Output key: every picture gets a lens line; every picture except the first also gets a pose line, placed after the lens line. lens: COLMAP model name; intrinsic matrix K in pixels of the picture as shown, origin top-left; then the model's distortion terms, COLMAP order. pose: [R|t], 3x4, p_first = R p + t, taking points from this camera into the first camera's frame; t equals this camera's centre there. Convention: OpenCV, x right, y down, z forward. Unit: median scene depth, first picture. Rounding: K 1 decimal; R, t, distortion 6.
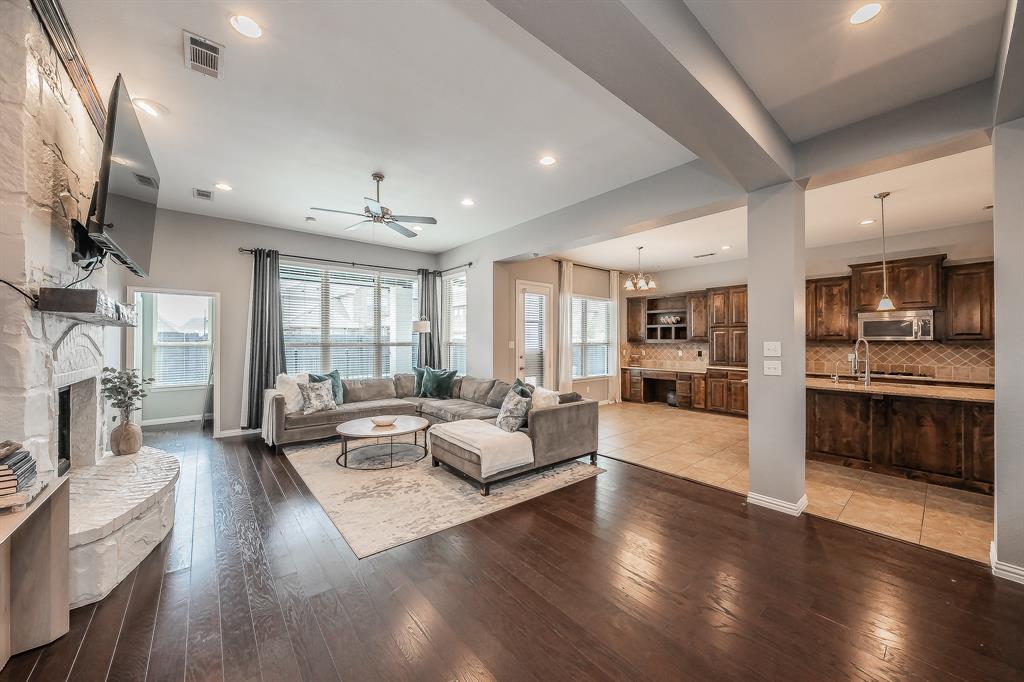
lens RADIAL K [[371.0, 0, 512.0], [0, 371.0, 341.0], [0, 0, 1]] dist [-0.001736, -0.000006]
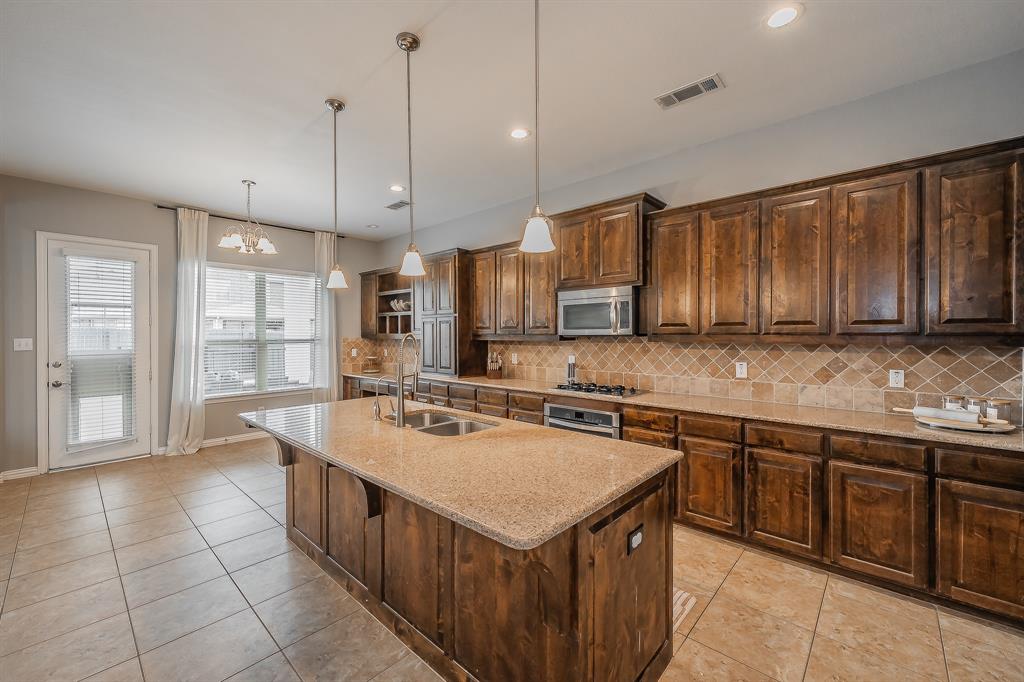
lens RADIAL K [[409.3, 0, 512.0], [0, 409.3, 341.0], [0, 0, 1]] dist [-0.000430, 0.000009]
pose [[0.991806, -0.004750, 0.127662, 0.518841], [0.002830, 0.999880, 0.015220, -0.001441], [-0.127719, -0.014734, 0.991701, 0.213877]]
